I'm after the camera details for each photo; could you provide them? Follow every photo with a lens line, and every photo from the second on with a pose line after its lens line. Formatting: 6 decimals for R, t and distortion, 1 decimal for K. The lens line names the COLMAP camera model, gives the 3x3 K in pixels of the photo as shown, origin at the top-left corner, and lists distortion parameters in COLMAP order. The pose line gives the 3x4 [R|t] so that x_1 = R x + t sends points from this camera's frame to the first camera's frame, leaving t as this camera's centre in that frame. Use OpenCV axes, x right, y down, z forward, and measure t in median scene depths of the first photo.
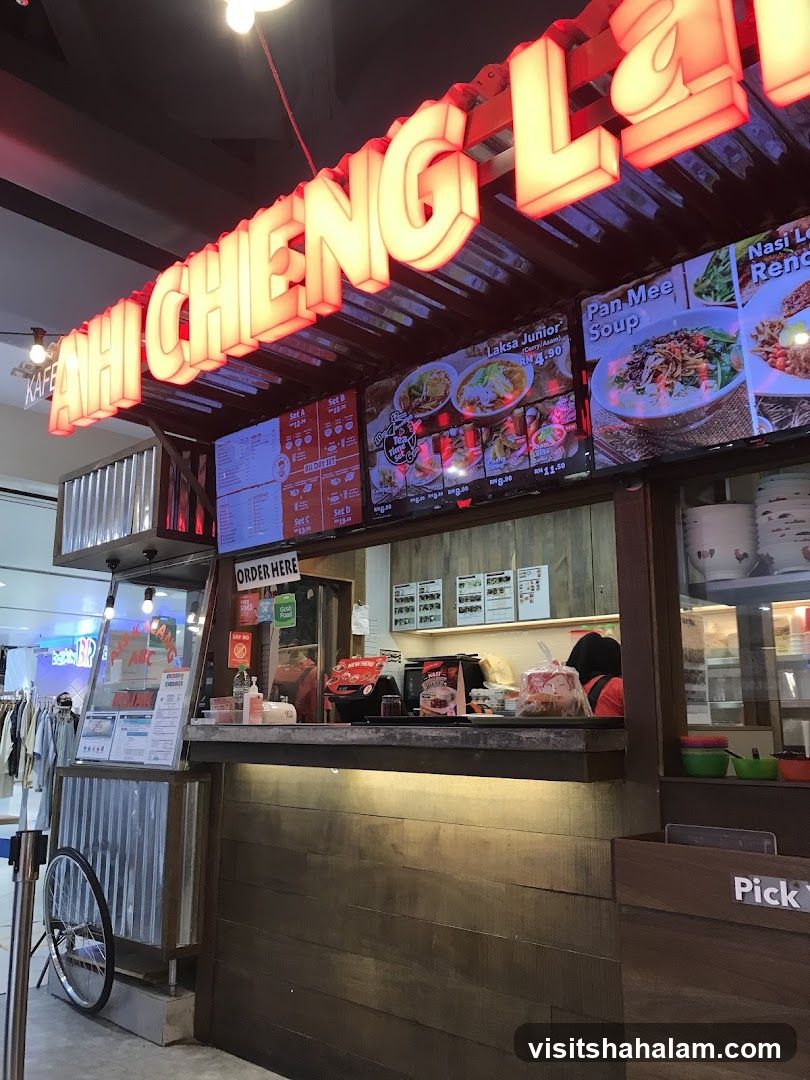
lens RADIAL K [[893.6, 0, 405.0], [0, 893.6, 540.0], [0, 0, 1]] dist [0.033076, -0.053858]
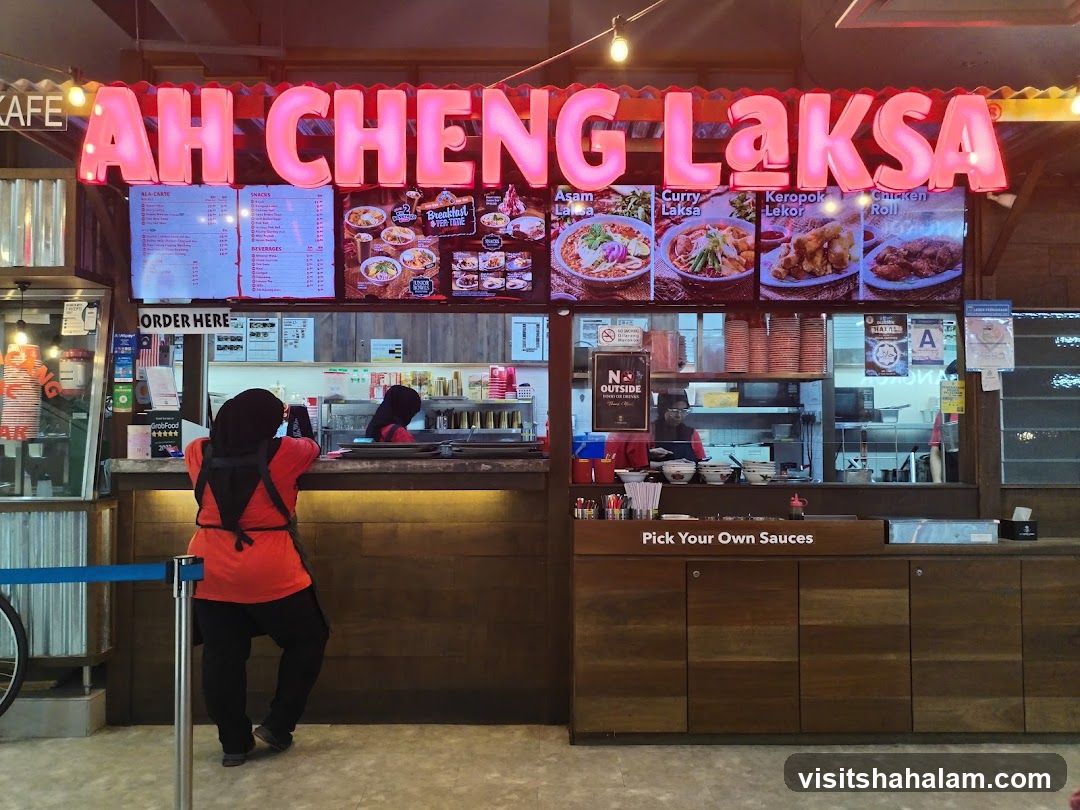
lens RADIAL K [[805.6, 0, 540.0], [0, 805.6, 405.0], [0, 0, 1]] dist [0.003806, -0.010286]
pose [[0.719084, 0.015648, 0.694747, -0.550099], [-0.137445, 0.983199, 0.120115, -0.044011], [-0.681195, -0.181863, 0.709154, -0.026478]]
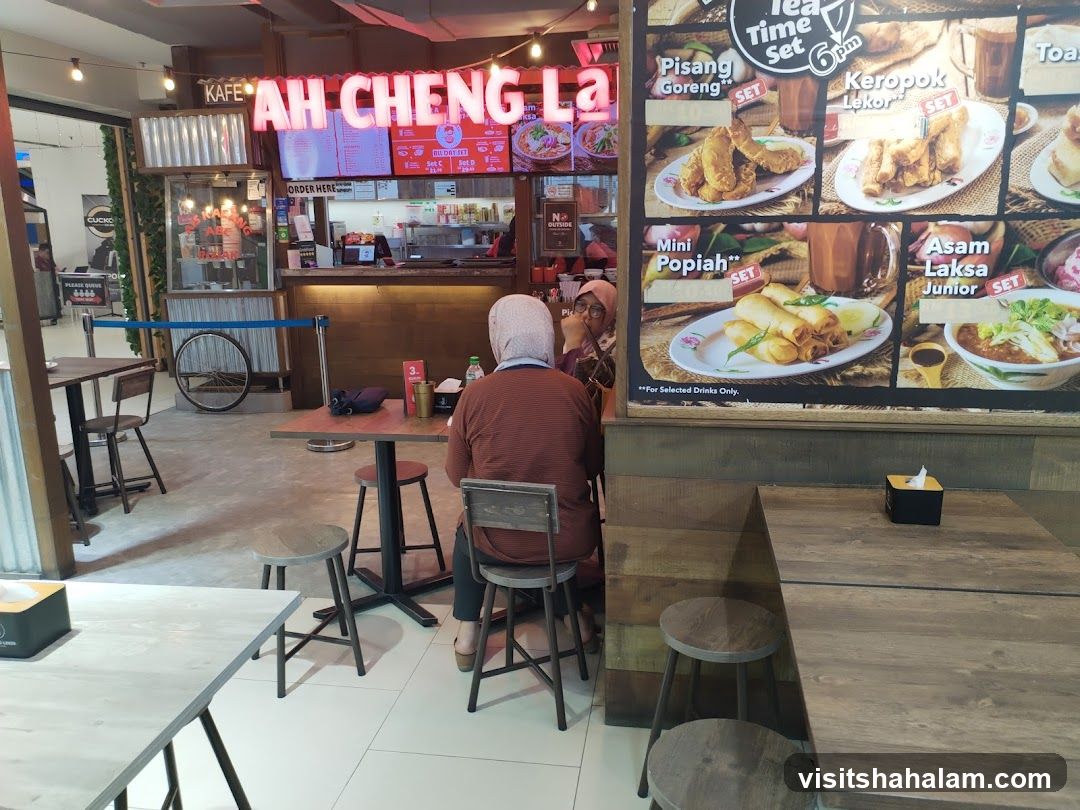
lens RADIAL K [[805.6, 0, 540.0], [0, 805.6, 405.0], [0, 0, 1]] dist [0.003806, -0.010286]
pose [[0.823297, -0.140809, 0.549867, -0.804305], [-0.095801, 0.920372, 0.379127, -0.252588], [-0.559467, -0.364812, 0.744251, -0.778584]]
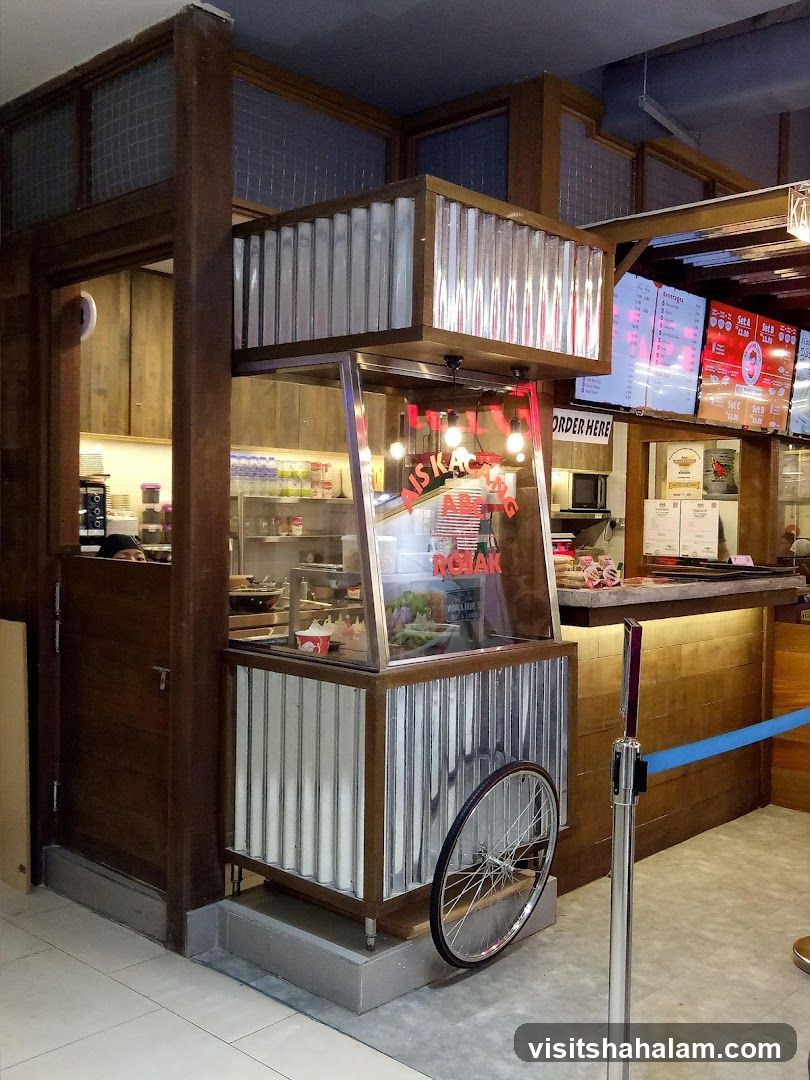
lens RADIAL K [[1083.2, 0, 405.0], [0, 1083.2, 540.0], [0, 0, 1]] dist [0.011924, 0.015596]
pose [[-0.036403, -0.035610, 0.998703, -1.339942], [-0.220361, 0.975052, 0.026735, 0.167935], [-0.974739, -0.219102, -0.043342, 1.247630]]
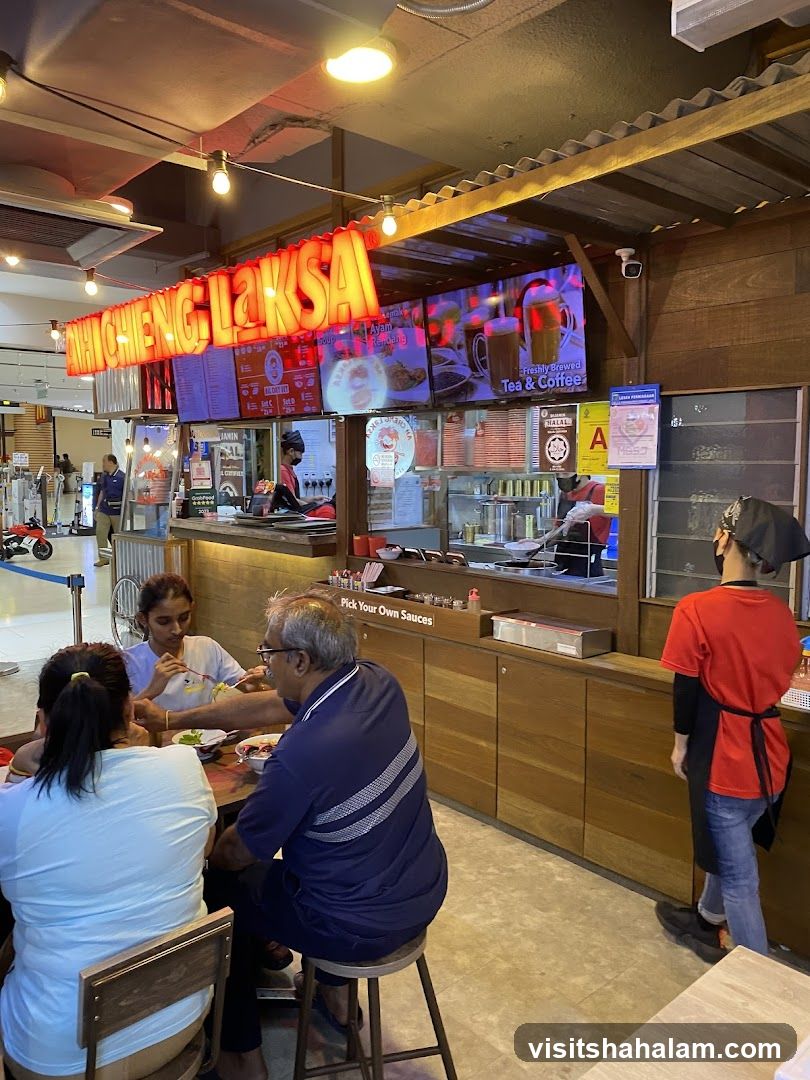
lens RADIAL K [[811.7, 0, 405.0], [0, 811.7, 540.0], [0, 0, 1]] dist [0.054153, -0.001863]
pose [[0.996173, 0.005420, -0.087234, 0.395667], [0.020476, 0.955826, 0.293218, -0.236101], [0.084970, -0.293882, 0.952058, -0.588137]]
